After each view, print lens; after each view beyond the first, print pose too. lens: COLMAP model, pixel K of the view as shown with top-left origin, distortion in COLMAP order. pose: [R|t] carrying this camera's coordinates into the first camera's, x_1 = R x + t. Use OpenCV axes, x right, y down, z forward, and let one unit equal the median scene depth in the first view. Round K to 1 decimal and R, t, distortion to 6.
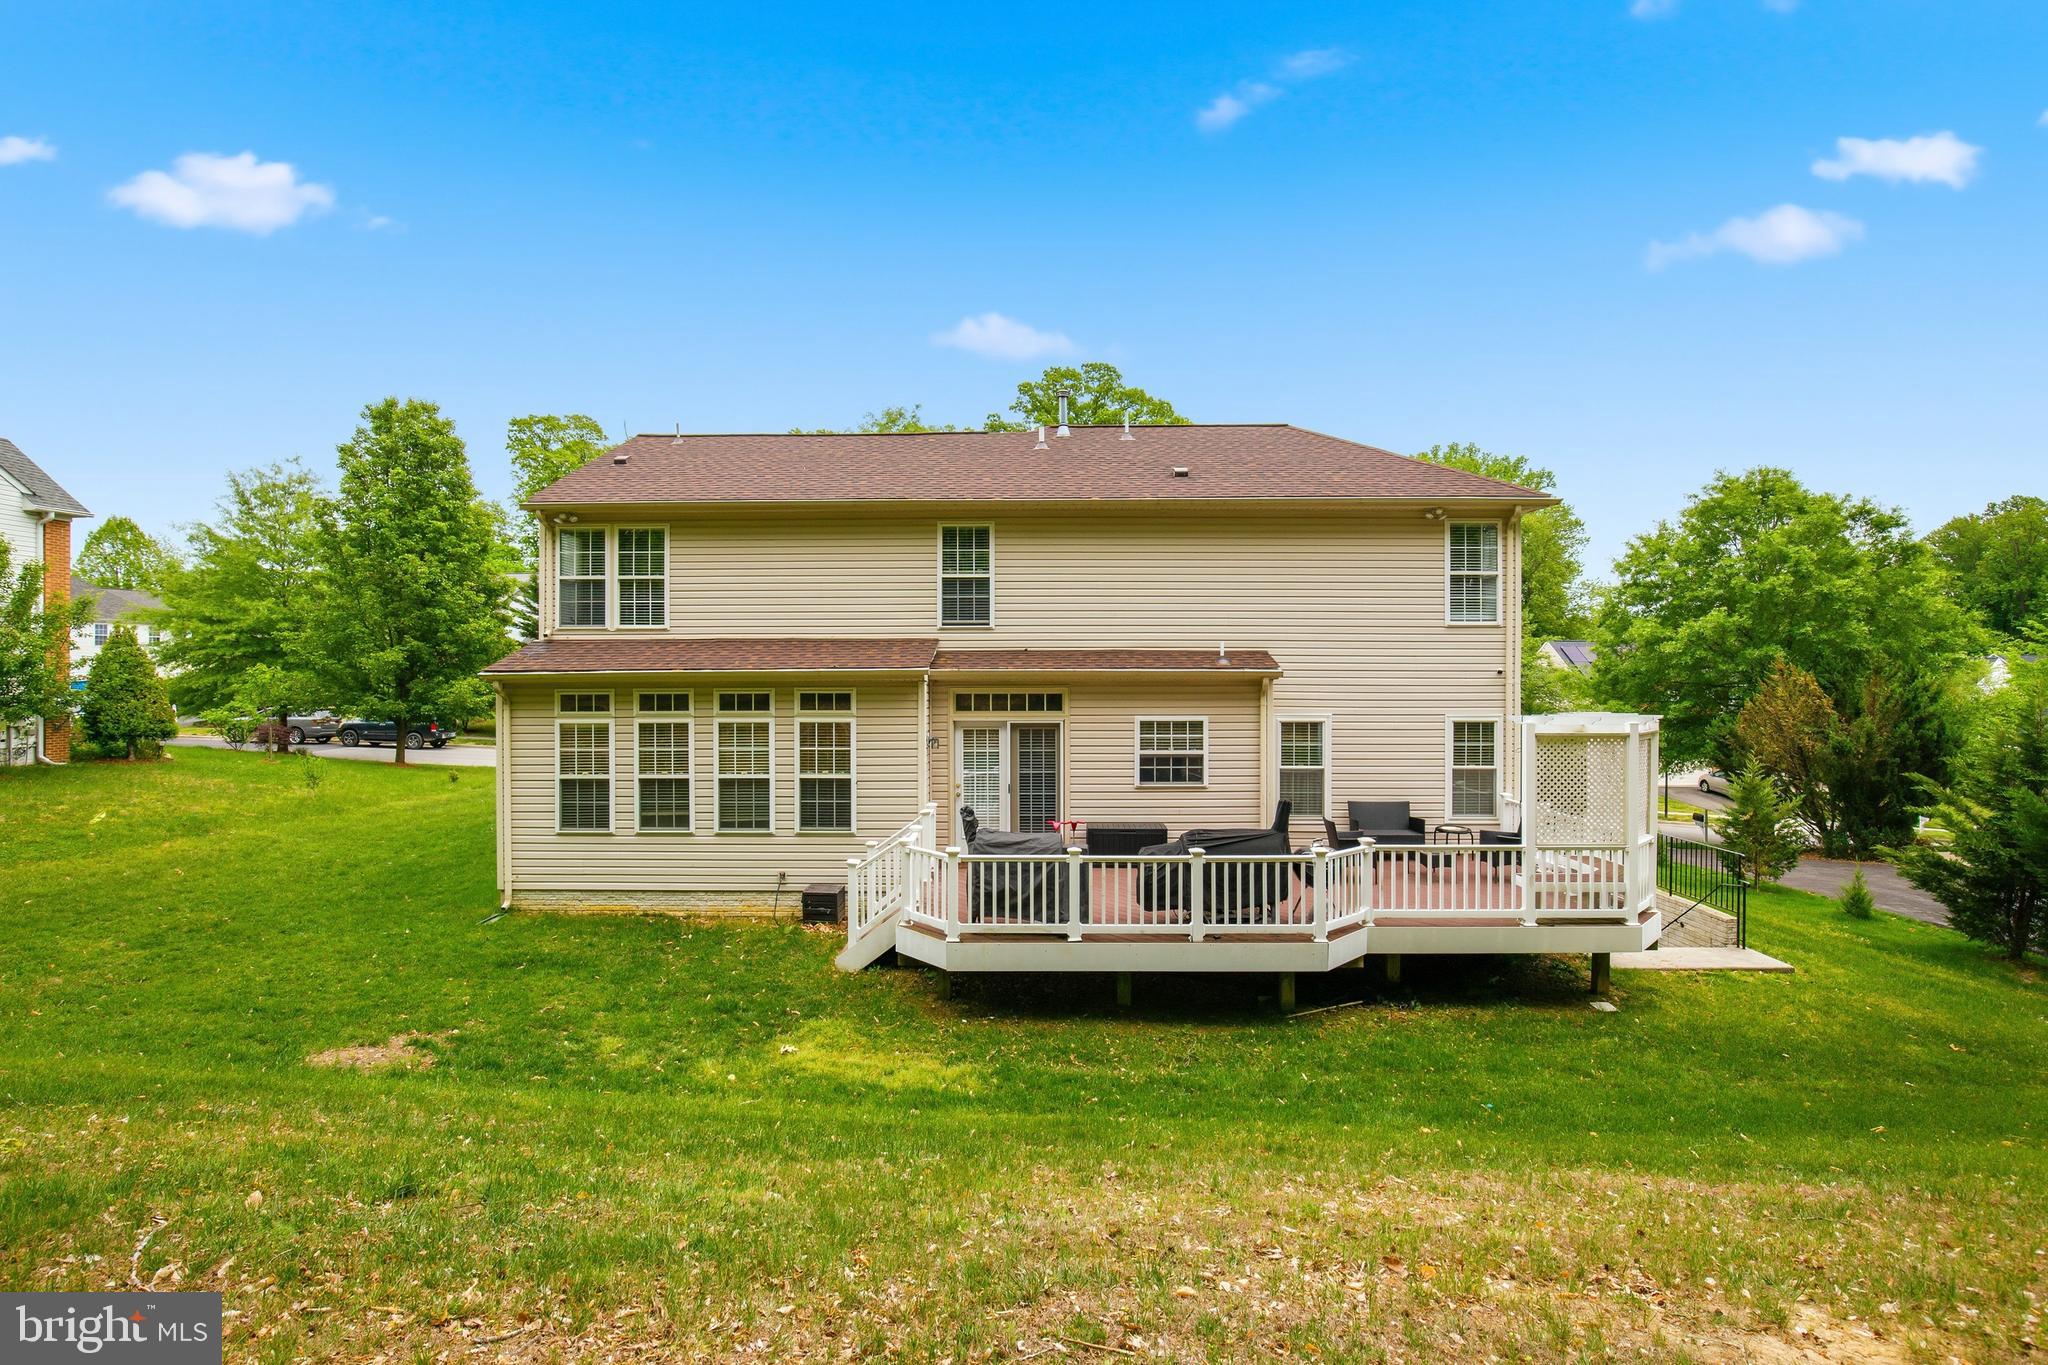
lens RADIAL K [[986.0, 0, 1023.7], [0, 986.0, 729.0], [0, 0, 1]] dist [-0.031435, -0.000148]
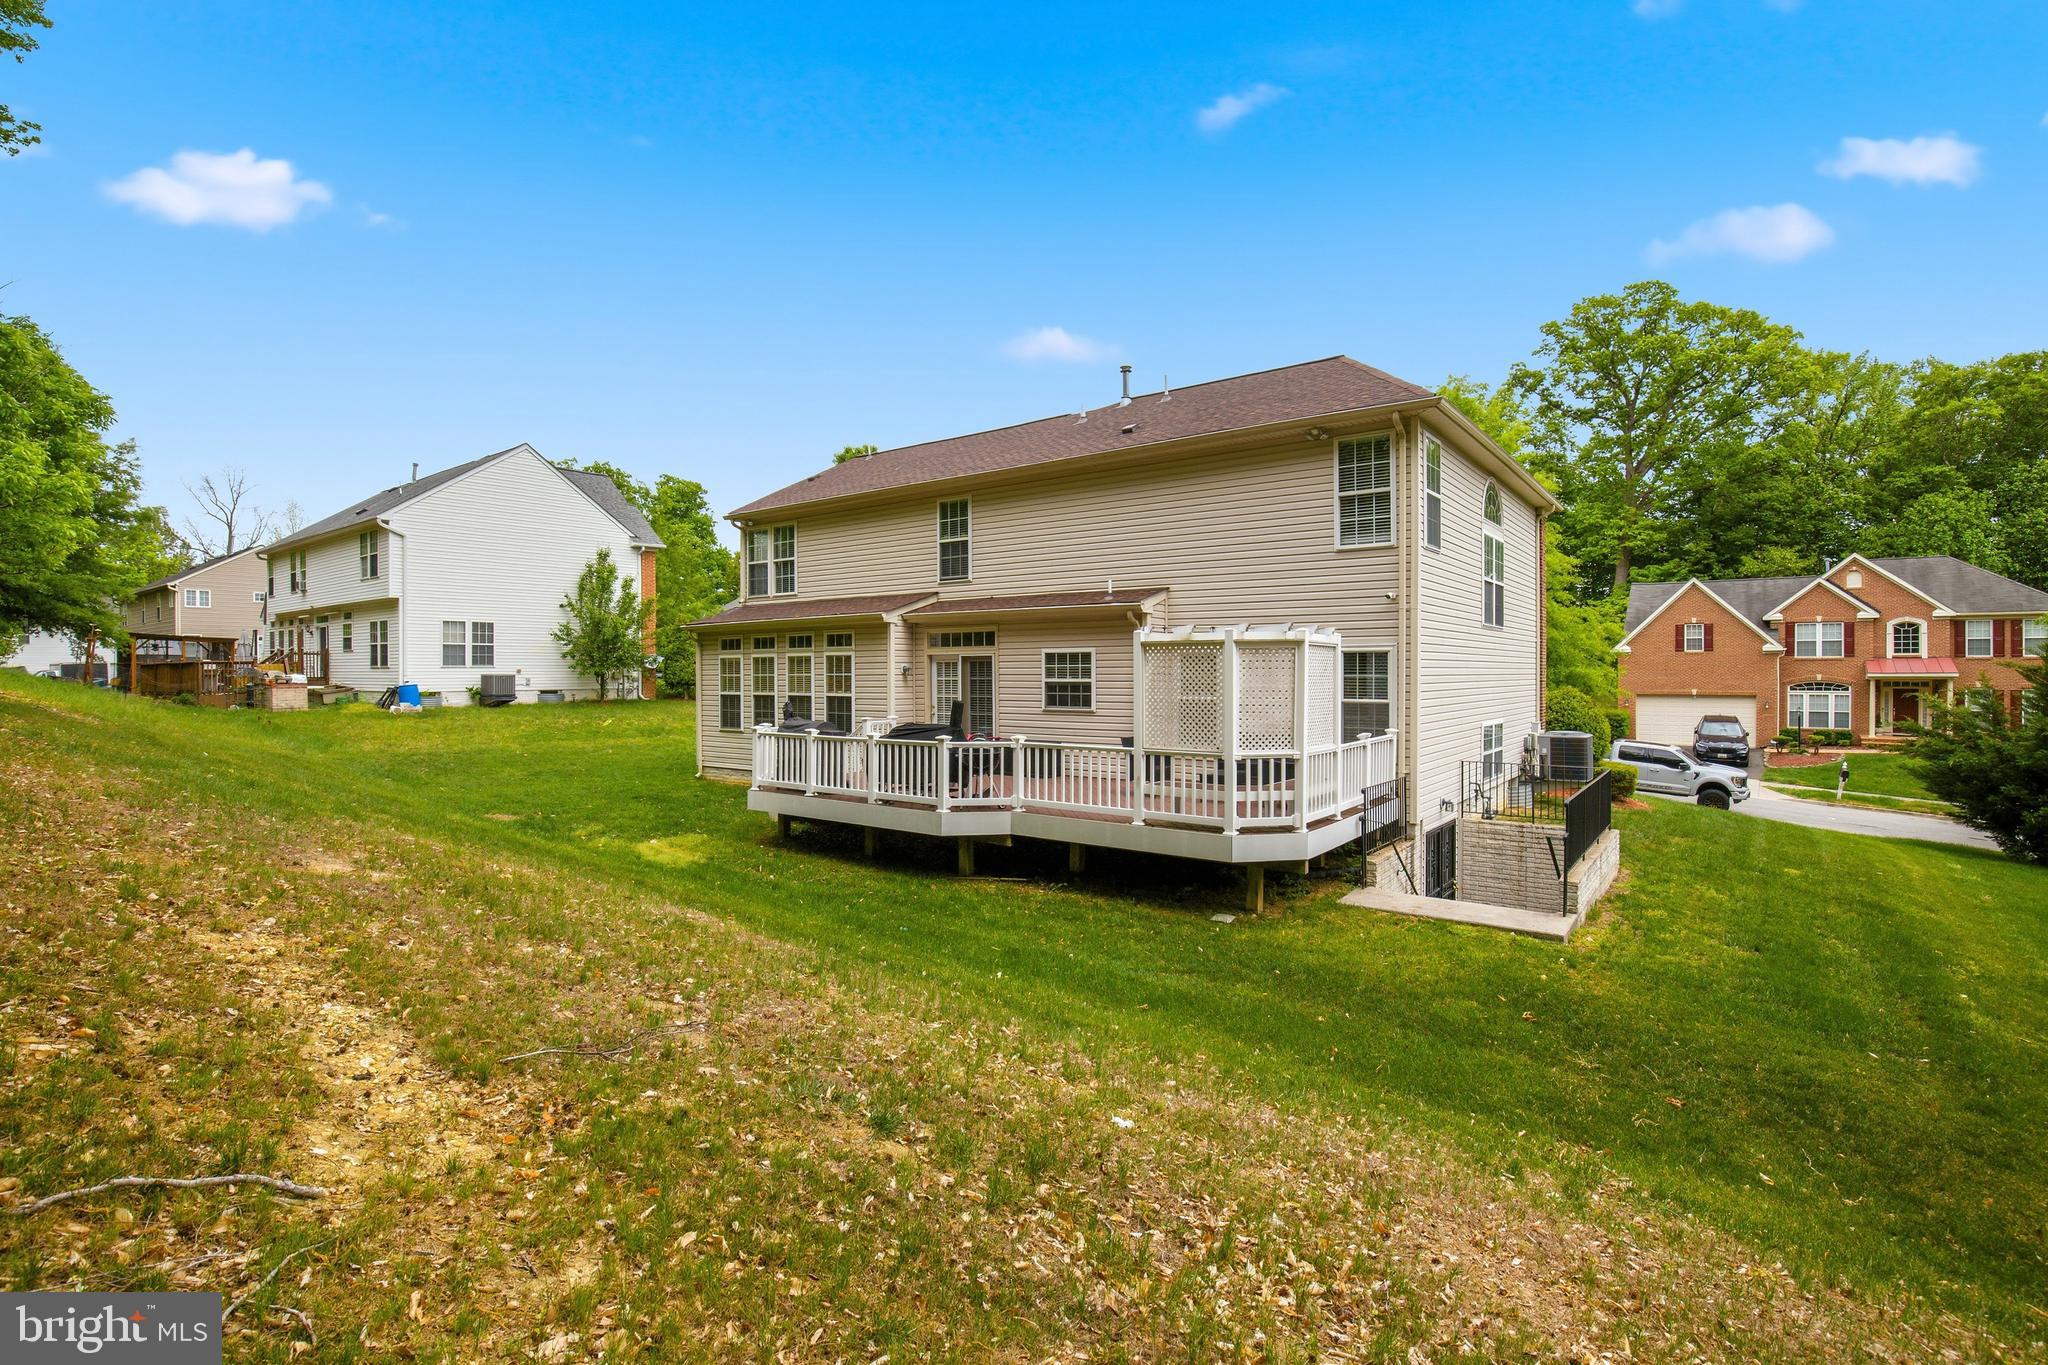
lens RADIAL K [[997.9, 0, 1028.6], [0, 997.9, 755.7], [0, 0, 1]] dist [-0.031607, -0.000339]
pose [[0.791903, 0.048661, -0.608704, 0.821084], [-0.031089, 0.998740, 0.039395, 0.066781], [0.609854, -0.012273, 0.792418, 0.053956]]
